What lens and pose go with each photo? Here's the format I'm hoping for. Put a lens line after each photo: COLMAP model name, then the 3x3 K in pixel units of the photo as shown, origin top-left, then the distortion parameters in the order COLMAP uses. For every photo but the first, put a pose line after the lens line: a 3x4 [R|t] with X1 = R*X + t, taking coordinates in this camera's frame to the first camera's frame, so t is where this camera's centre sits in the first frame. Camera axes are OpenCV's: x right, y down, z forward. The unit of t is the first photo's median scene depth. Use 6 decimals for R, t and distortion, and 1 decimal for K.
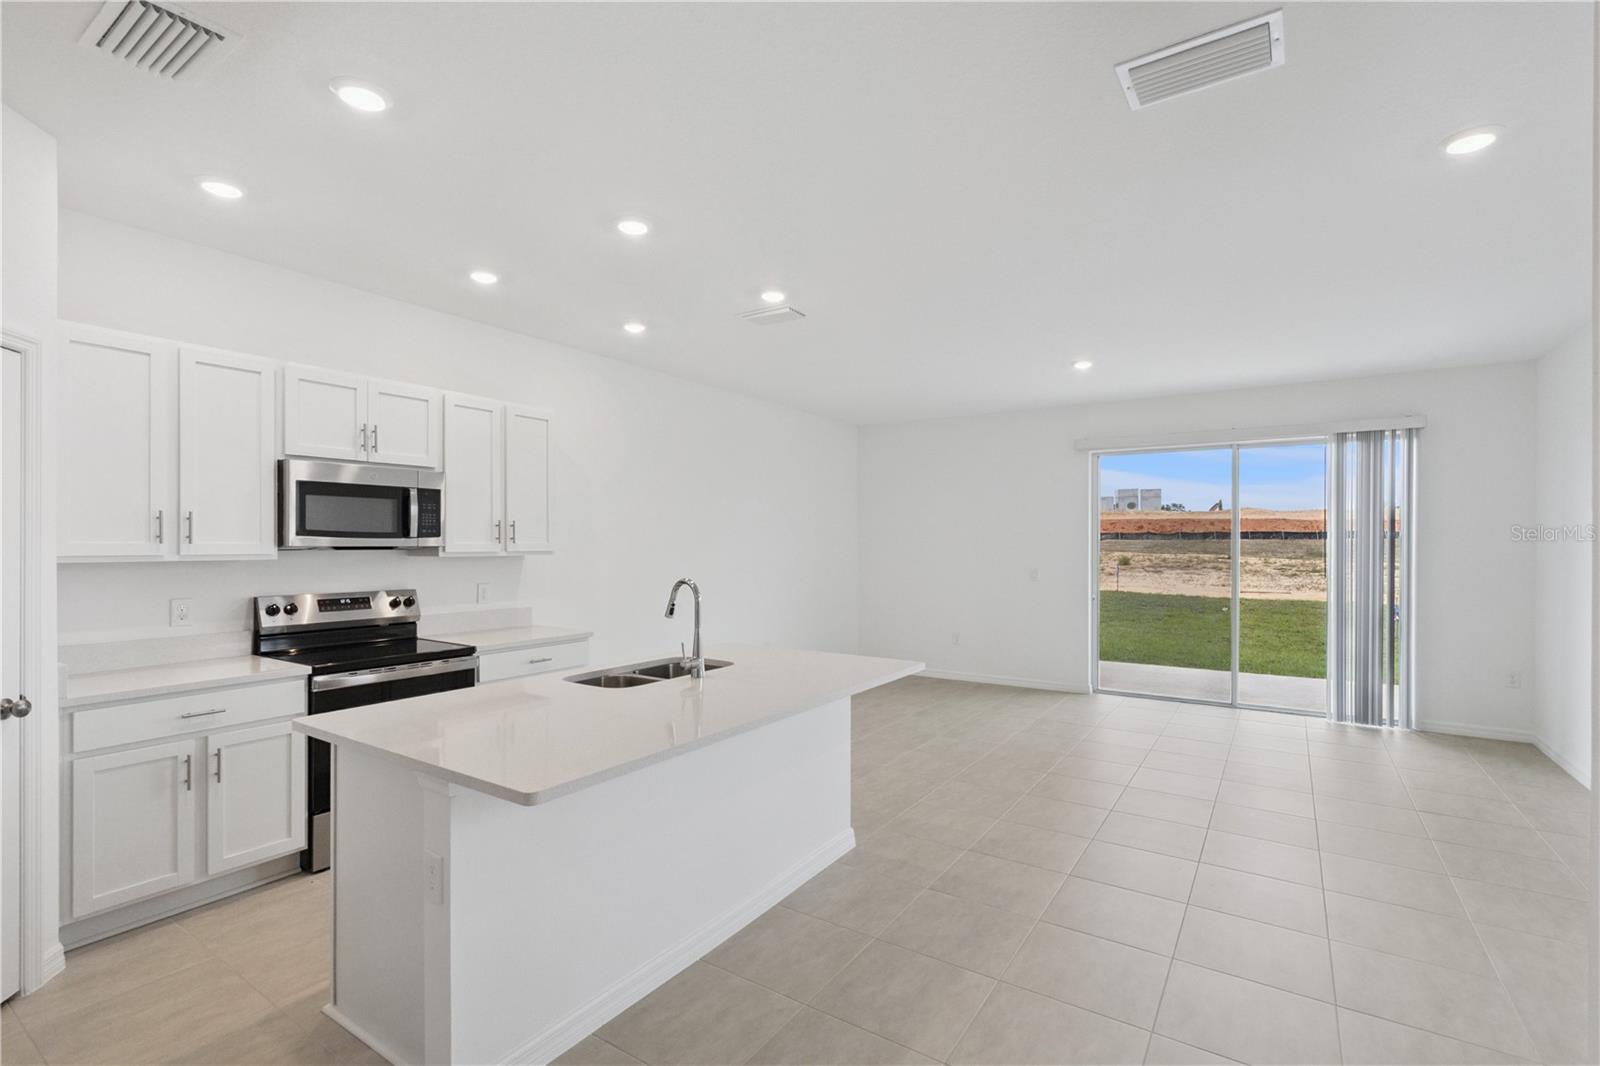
lens RADIAL K [[731.8, 0, 802.3], [0, 731.8, 544.9], [0, 0, 1]] dist [-0.008635, 0.000086]
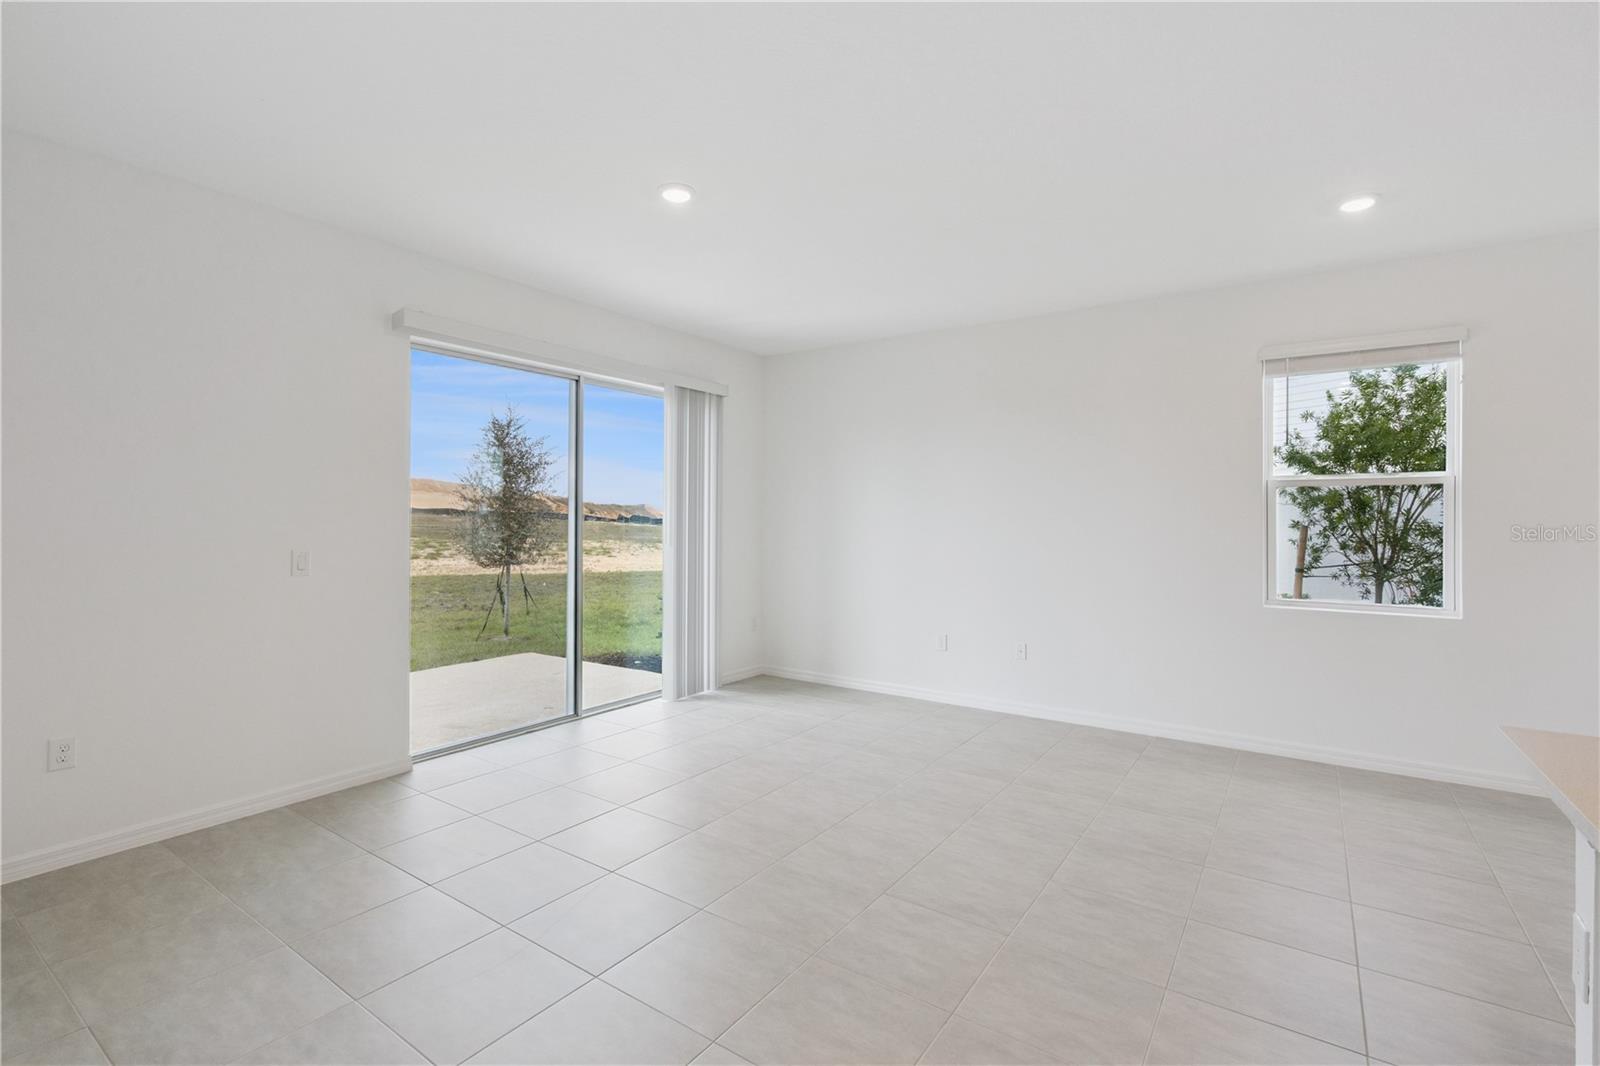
lens RADIAL K [[731.8, 0, 801.8], [0, 731.8, 523.2], [0, 0, 1]] dist [-0.008635, 0.000086]
pose [[0.022377, -0.004124, 0.999741, -0.180785], [-0.002411, 0.999988, 0.004179, 0.014118], [-0.999747, -0.002504, 0.022367, 0.801265]]
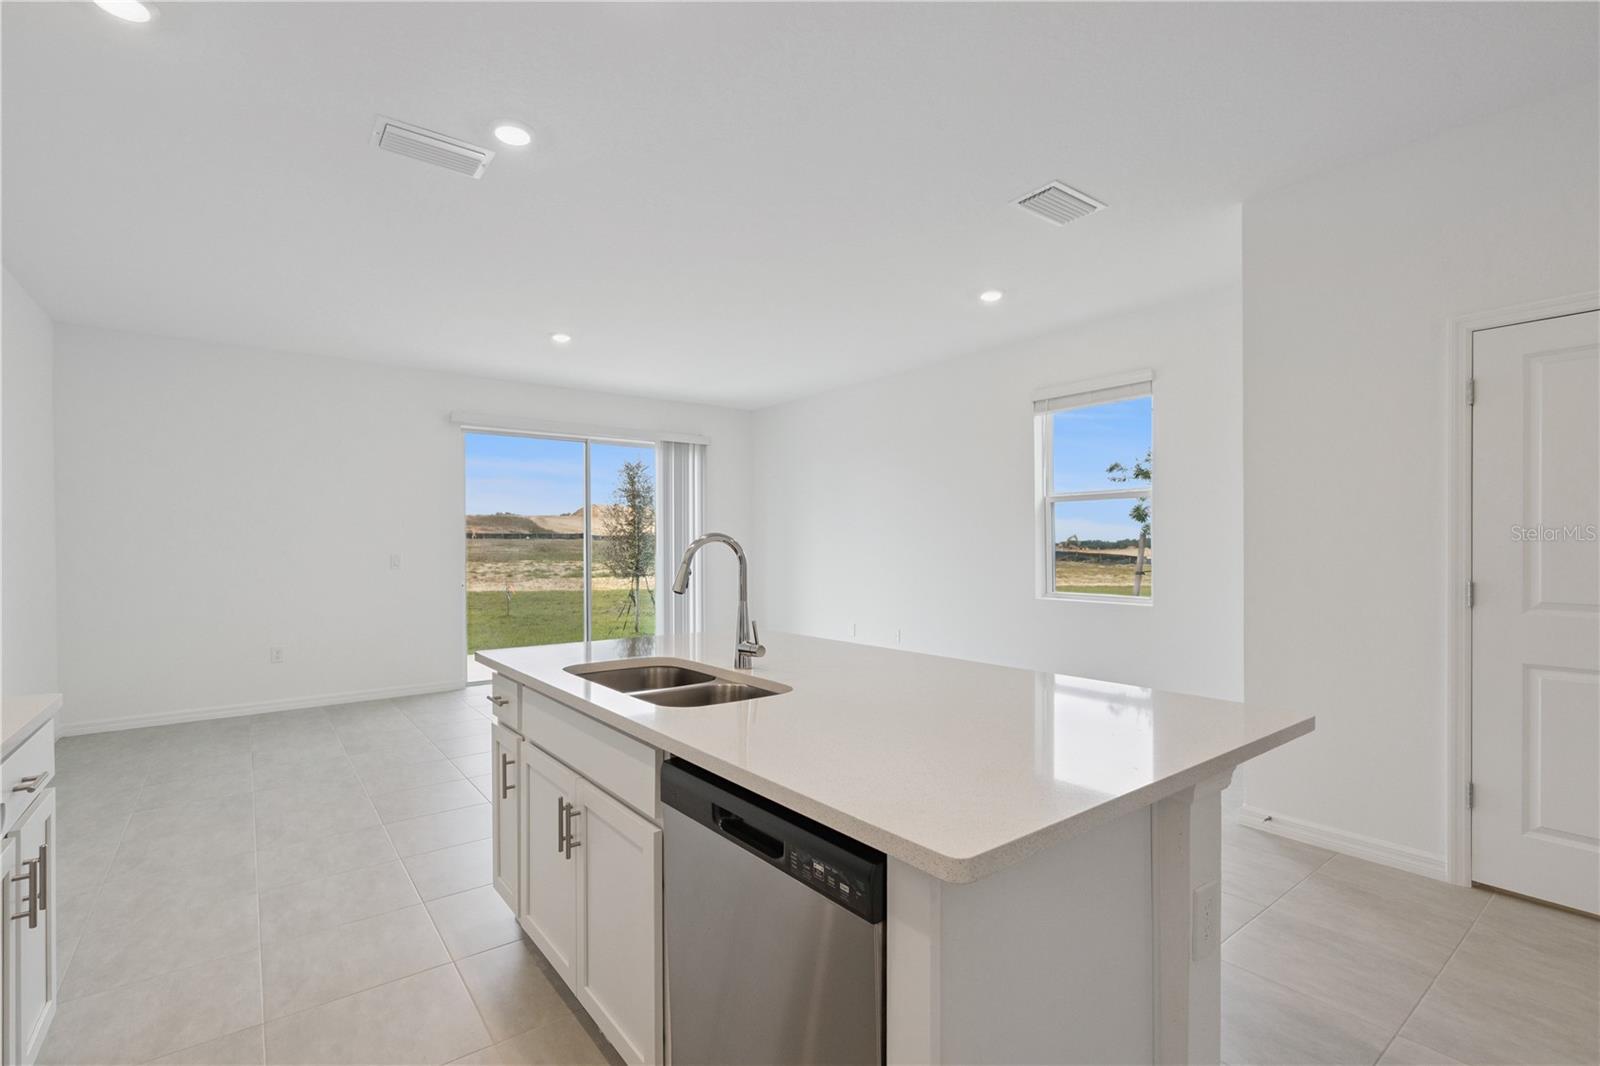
lens RADIAL K [[731.8, 0, 797.1], [0, 731.8, 543.2], [0, 0, 1]] dist [-0.008635, 0.000086]
pose [[0.330385, -0.000262, 0.943846, -0.390345], [0.006440, 0.999977, -0.001976, 0.028537], [-0.943824, 0.006731, 0.330379, 0.345398]]
